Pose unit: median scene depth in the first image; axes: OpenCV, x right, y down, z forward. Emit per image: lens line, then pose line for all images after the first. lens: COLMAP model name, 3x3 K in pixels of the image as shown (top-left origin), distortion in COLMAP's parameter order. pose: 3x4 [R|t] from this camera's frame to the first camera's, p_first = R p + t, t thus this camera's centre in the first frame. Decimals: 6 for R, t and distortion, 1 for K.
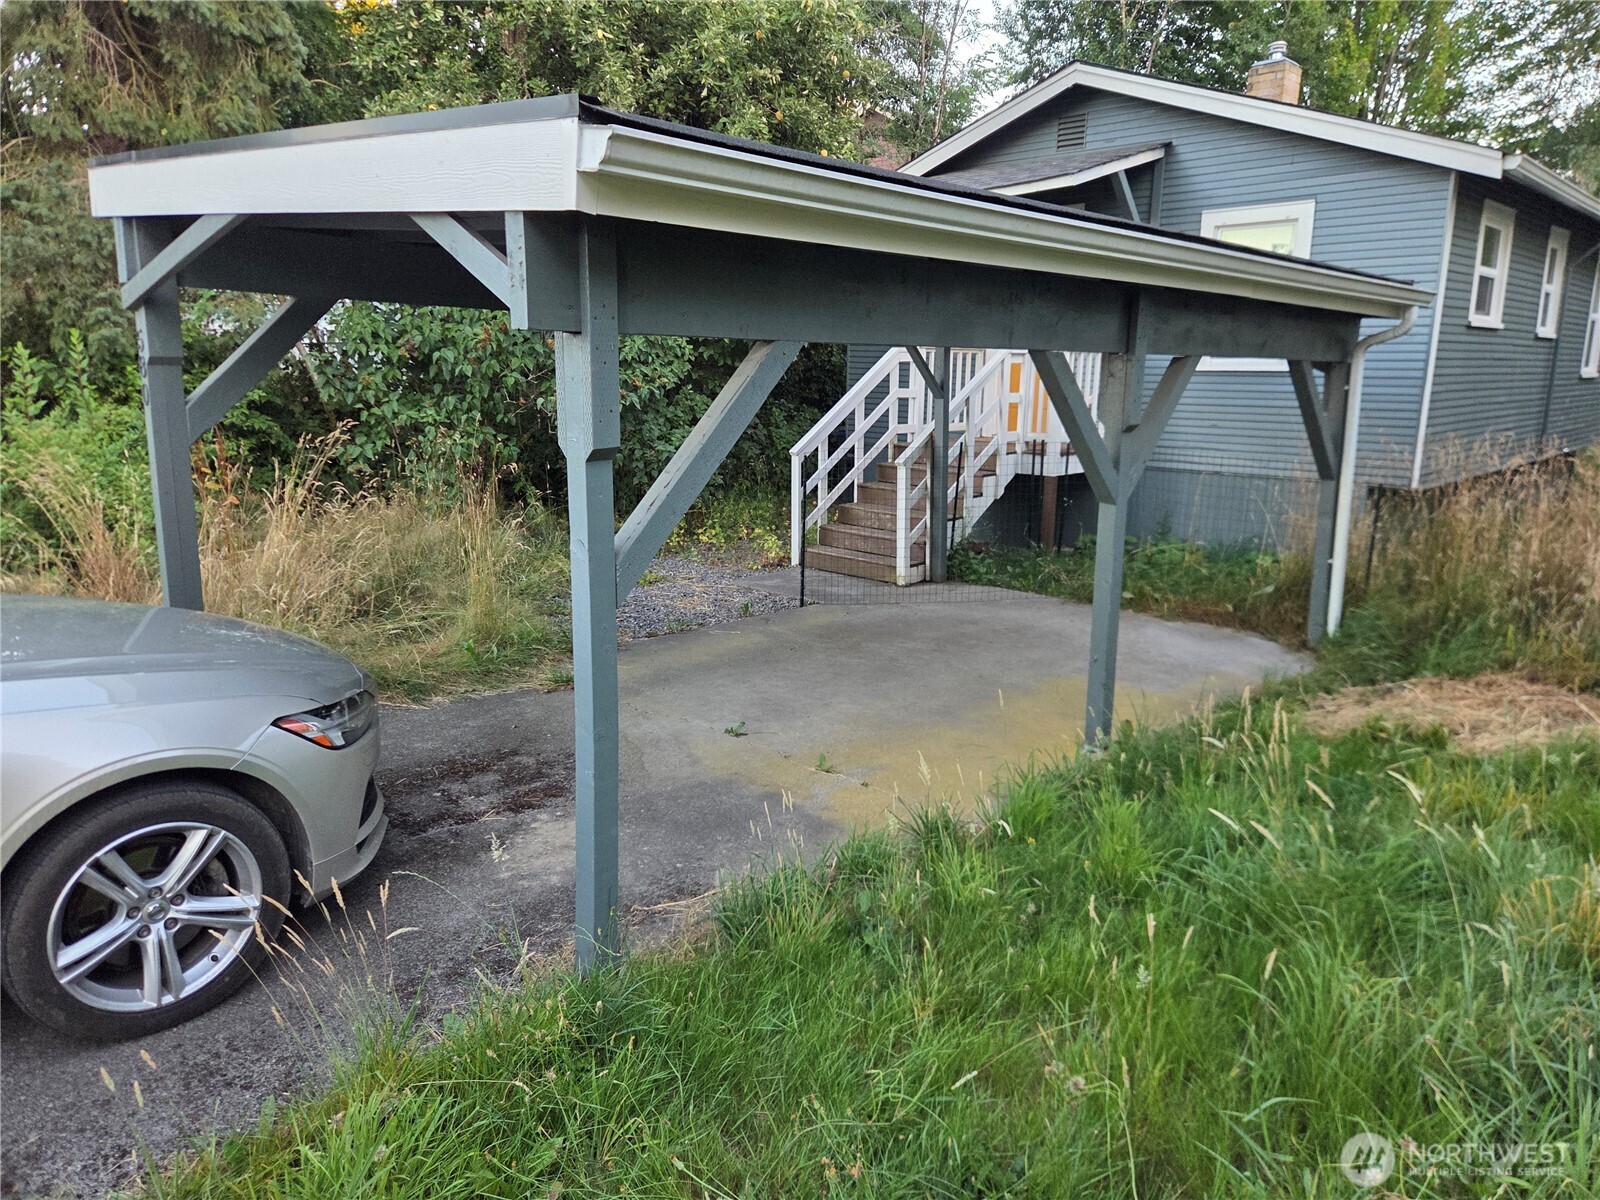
lens RADIAL K [[1075.4, 0, 801.1], [0, 1075.4, 598.5], [0, 0, 1]] dist [0.037940, -0.006595]
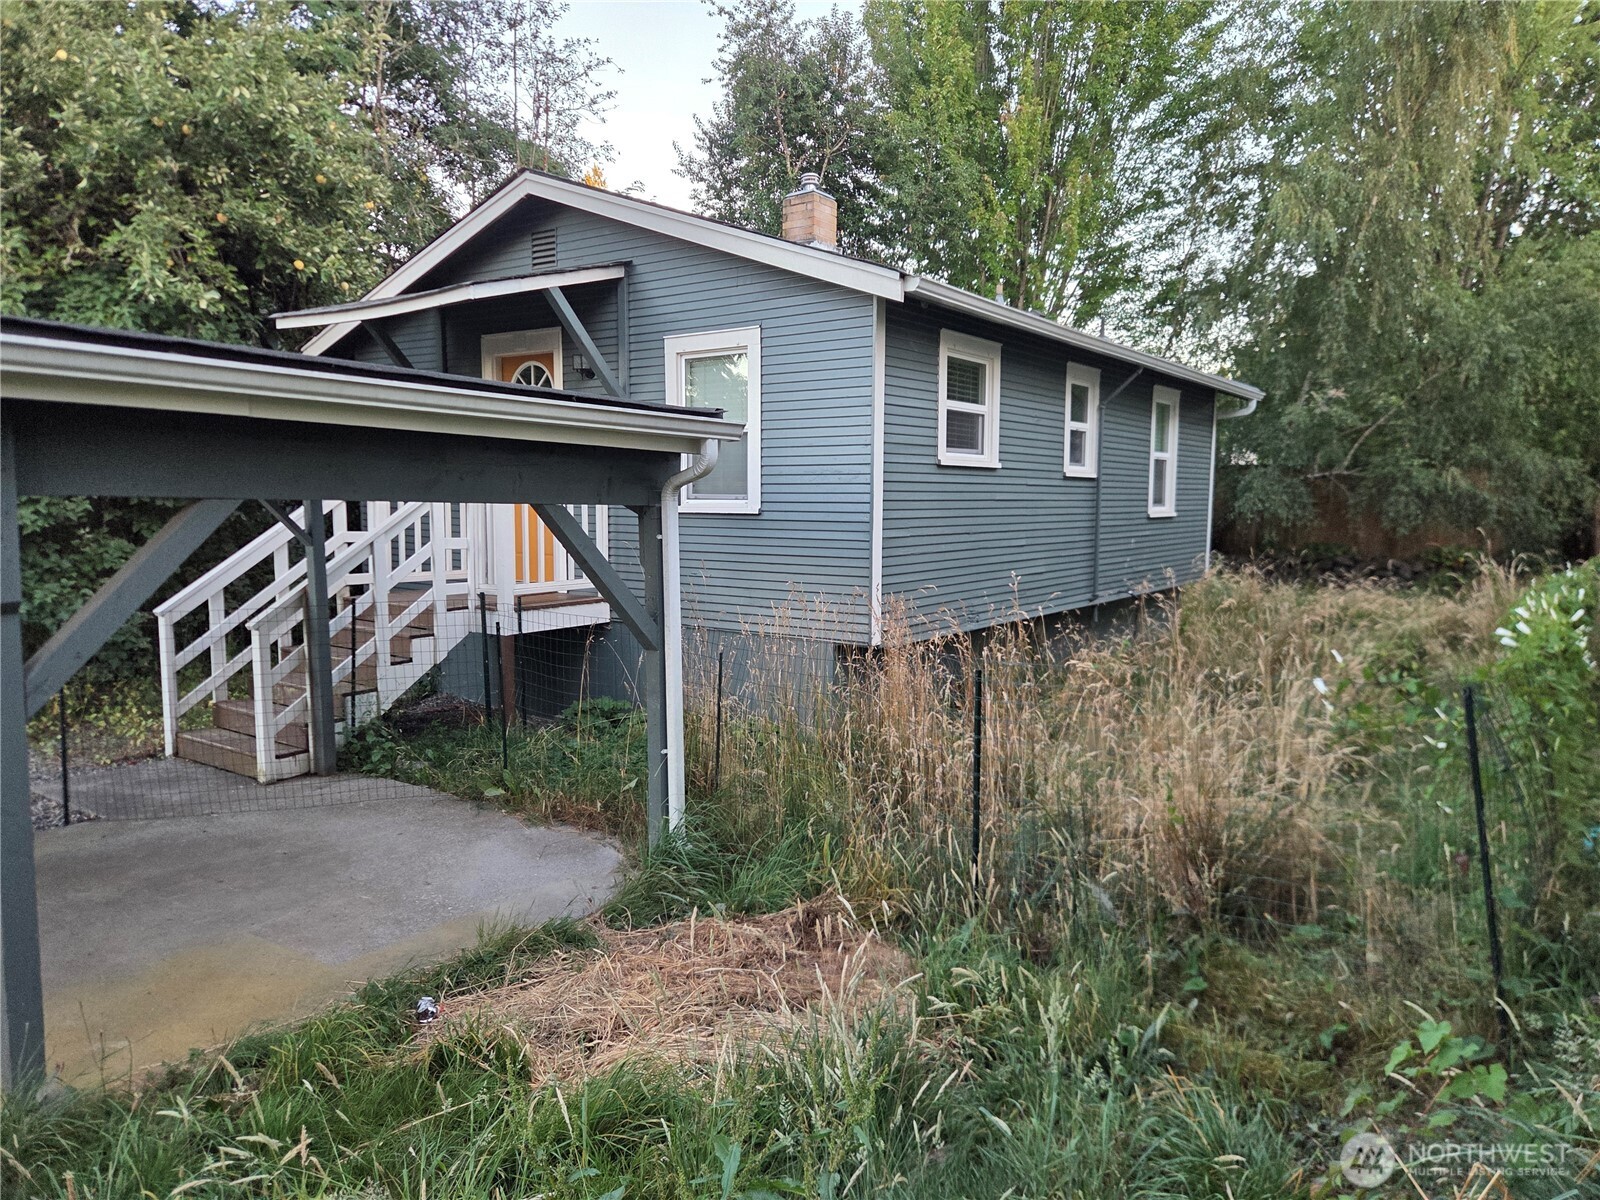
lens RADIAL K [[1075.4, 0, 797.3], [0, 1075.4, 600.3], [0, 0, 1]] dist [0.037940, -0.006595]
pose [[0.988423, -0.018875, 0.150545, 0.335042], [0.036577, 0.992611, -0.115699, -0.035782], [-0.147248, 0.119866, 0.981810, 0.142559]]
